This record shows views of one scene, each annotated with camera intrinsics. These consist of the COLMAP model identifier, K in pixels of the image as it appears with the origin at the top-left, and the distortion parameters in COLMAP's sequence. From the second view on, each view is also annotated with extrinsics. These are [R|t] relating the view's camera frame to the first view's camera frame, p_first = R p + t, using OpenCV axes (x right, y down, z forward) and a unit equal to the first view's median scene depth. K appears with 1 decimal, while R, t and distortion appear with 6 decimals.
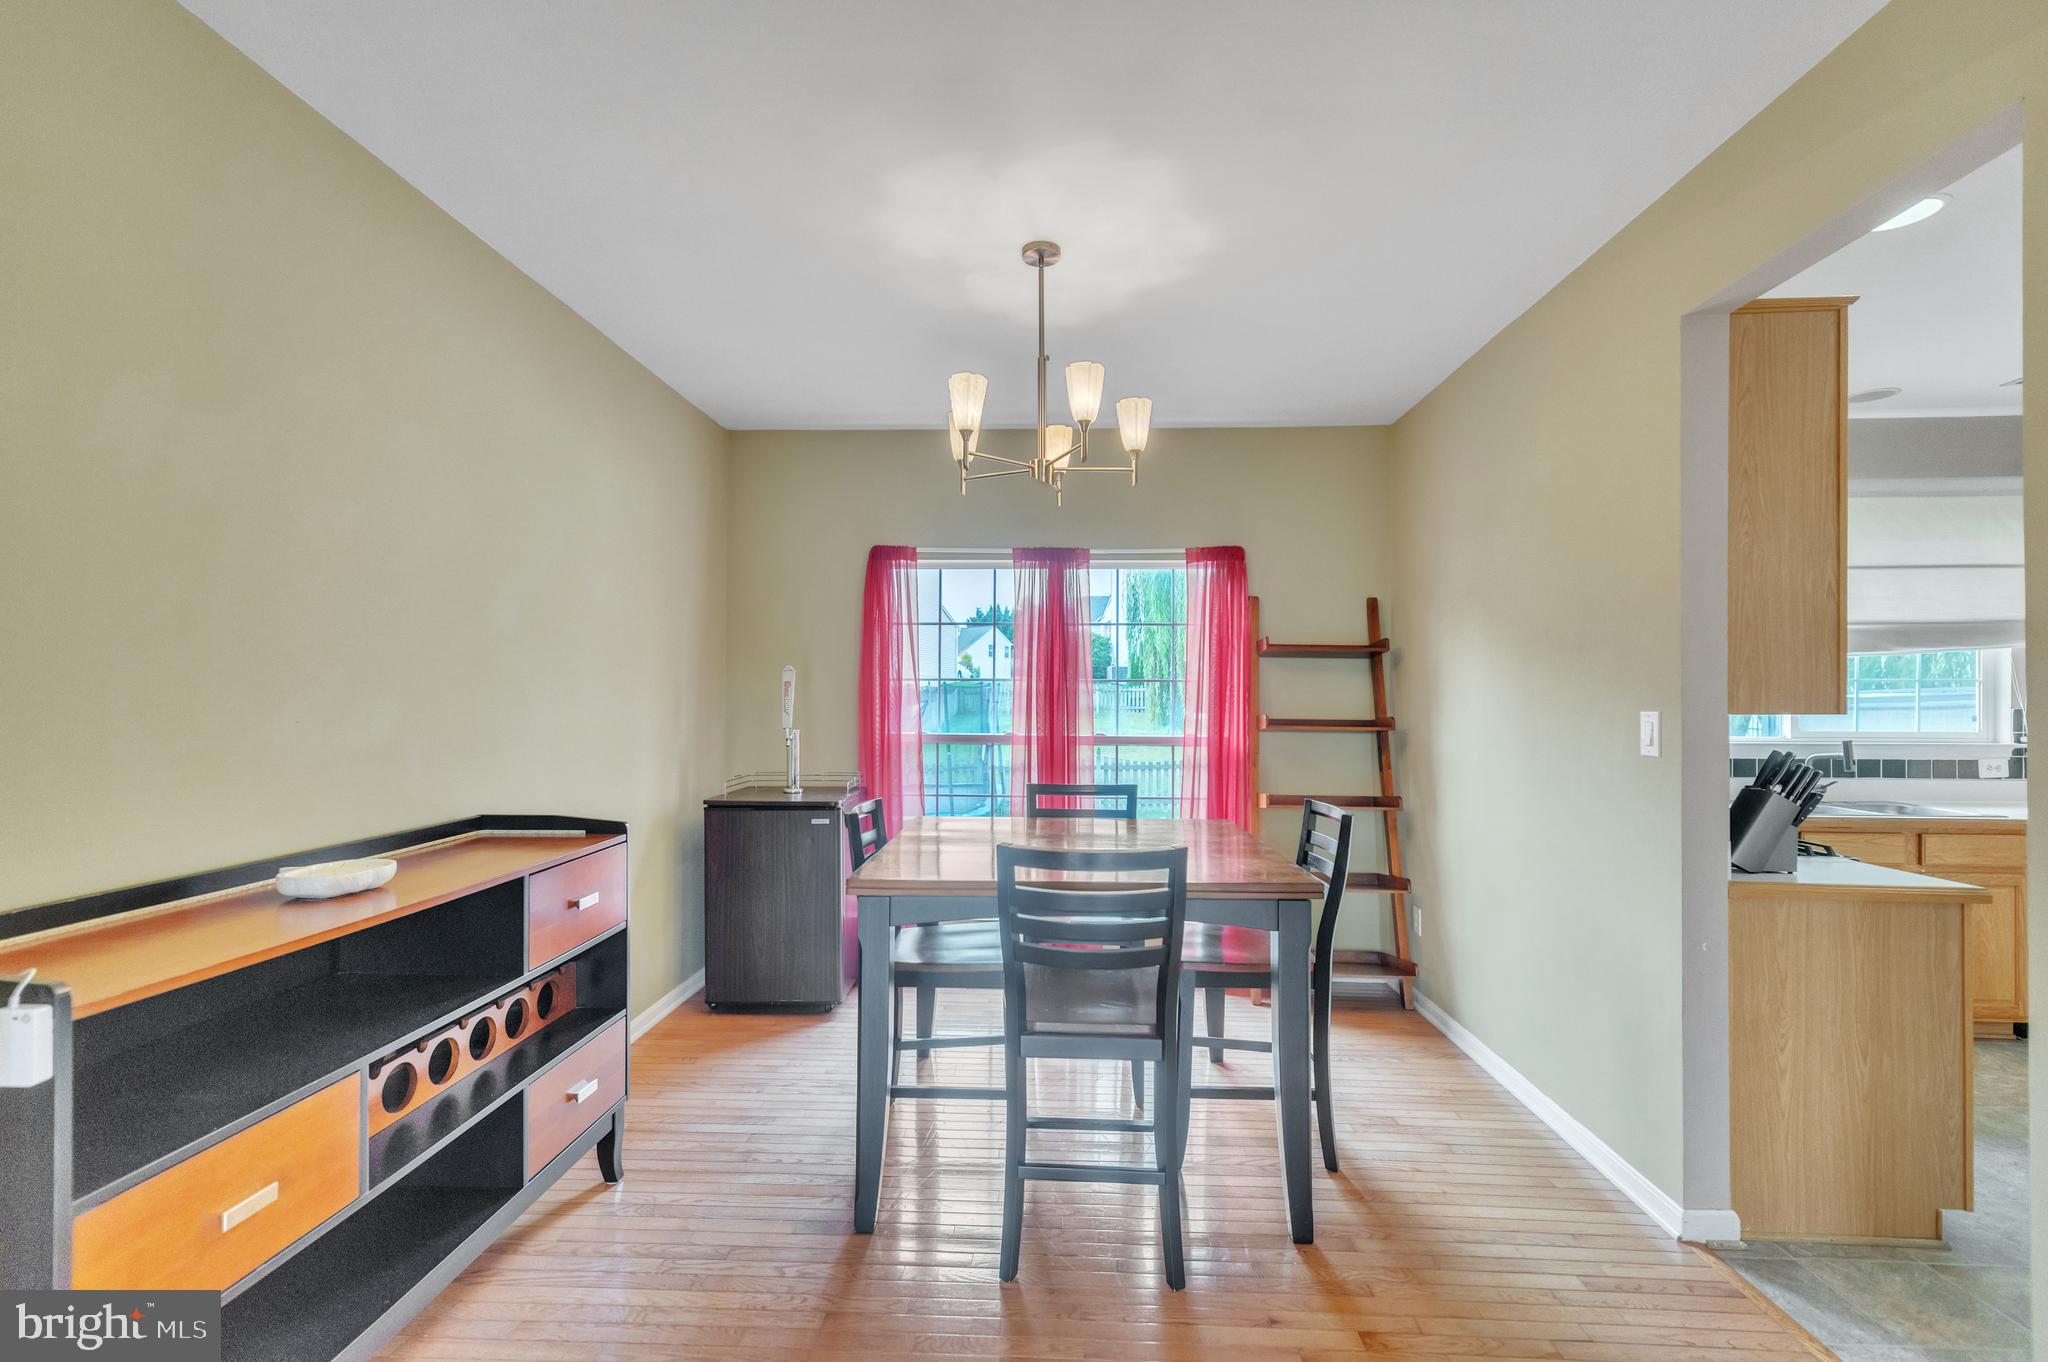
lens RADIAL K [[892.4, 0, 1015.6], [0, 892.4, 702.5], [0, 0, 1]] dist [0.000206, 0.000256]
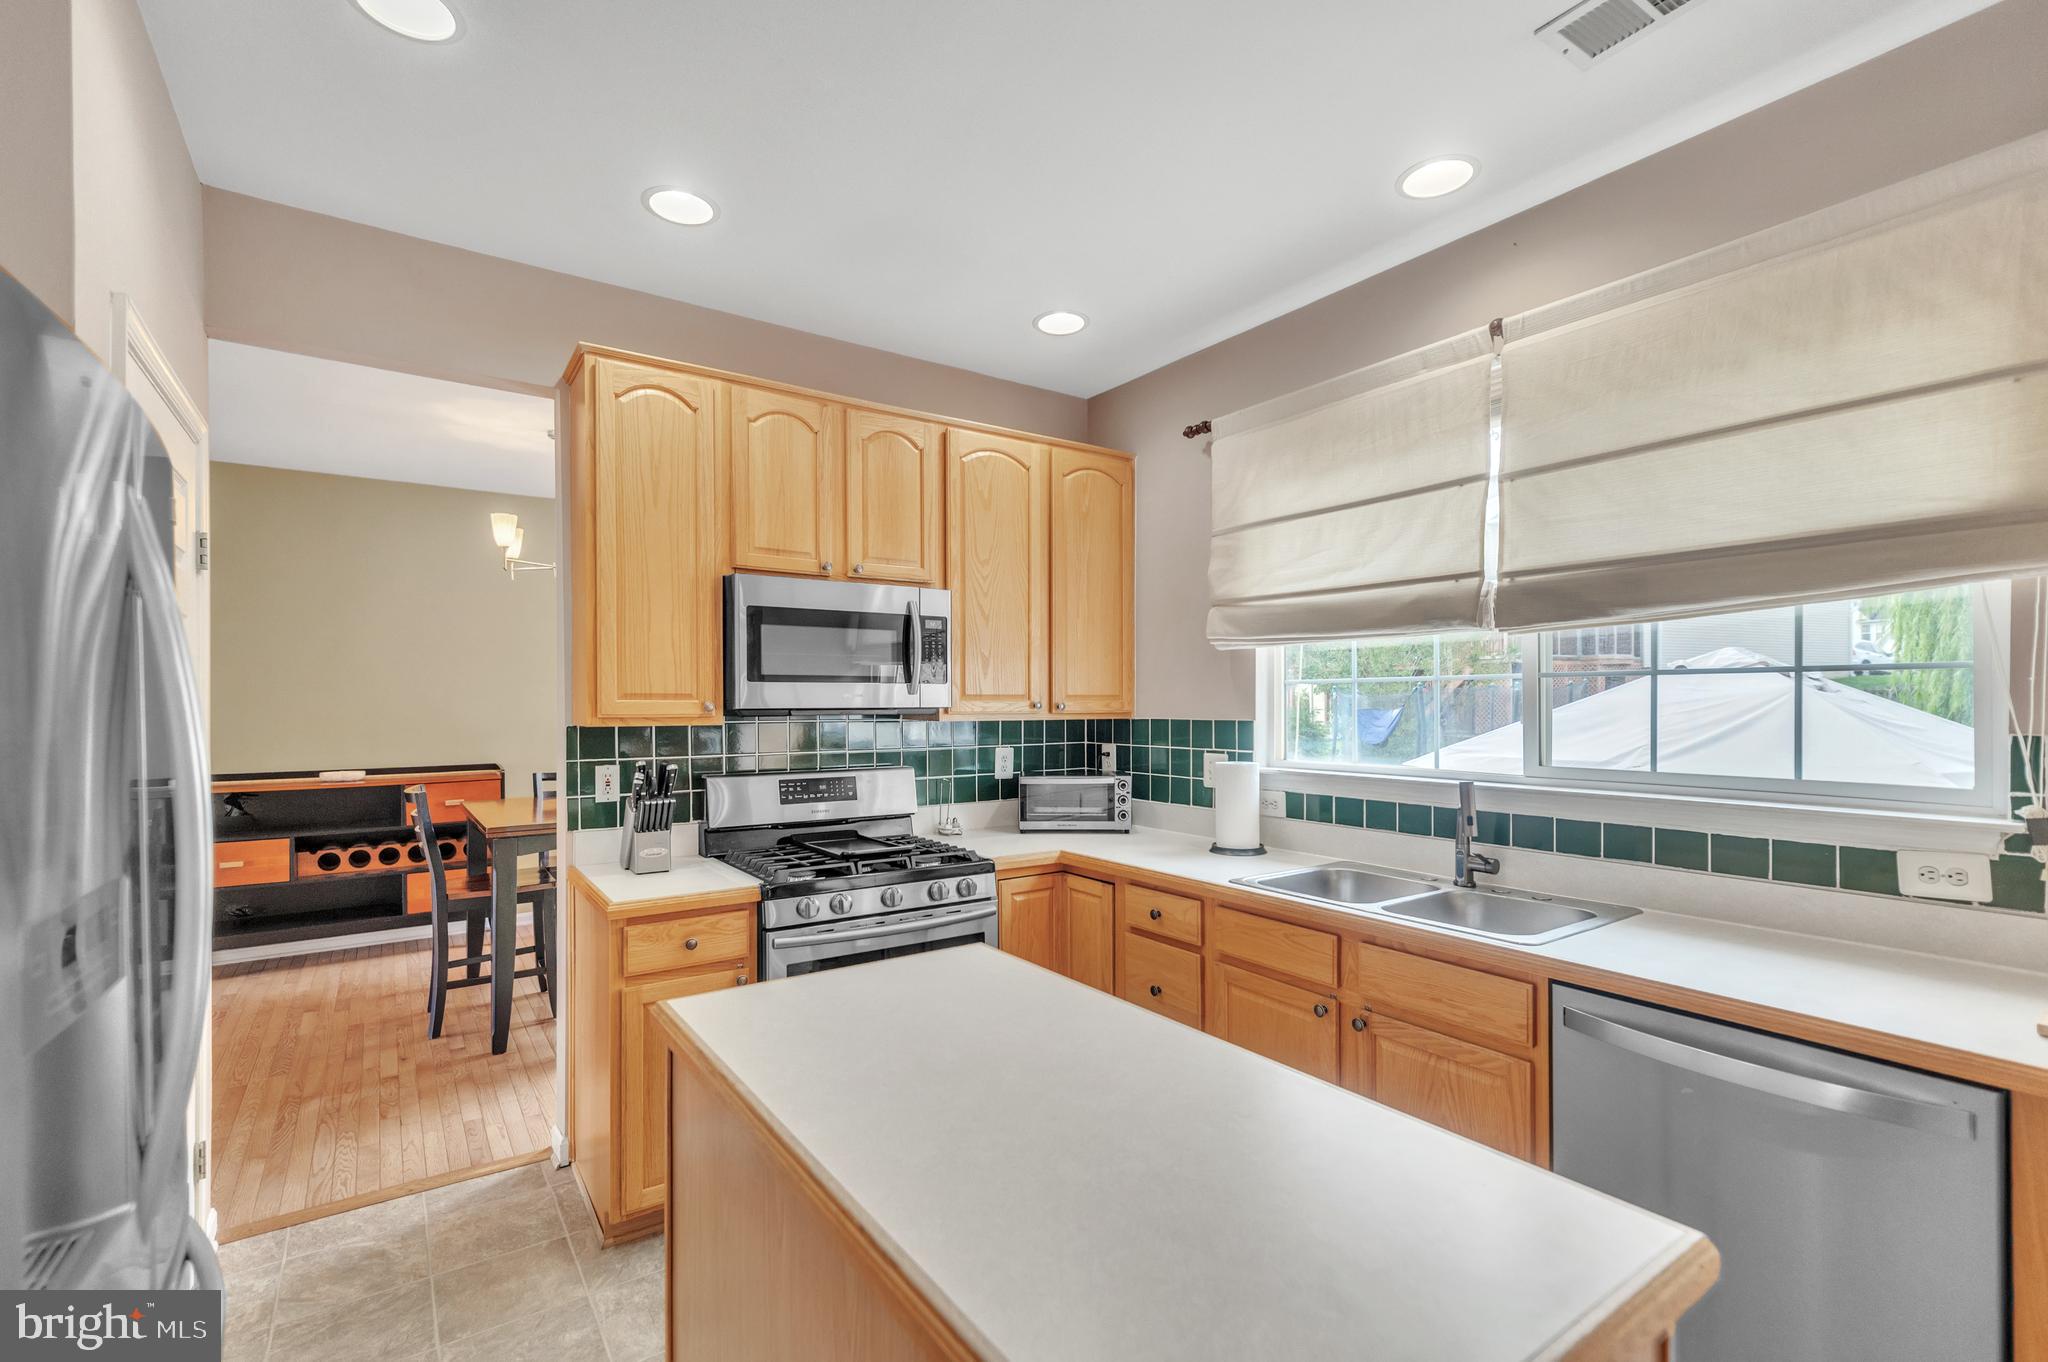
lens RADIAL K [[892.4, 0, 1015.6], [0, 892.4, 702.5], [0, 0, 1]] dist [0.000206, 0.000256]
pose [[0.614015, -0.002519, -0.789291, 1.269330], [0.004122, 0.999992, 0.000015, -0.008976], [0.789284, -0.003263, 0.614020, 0.448422]]
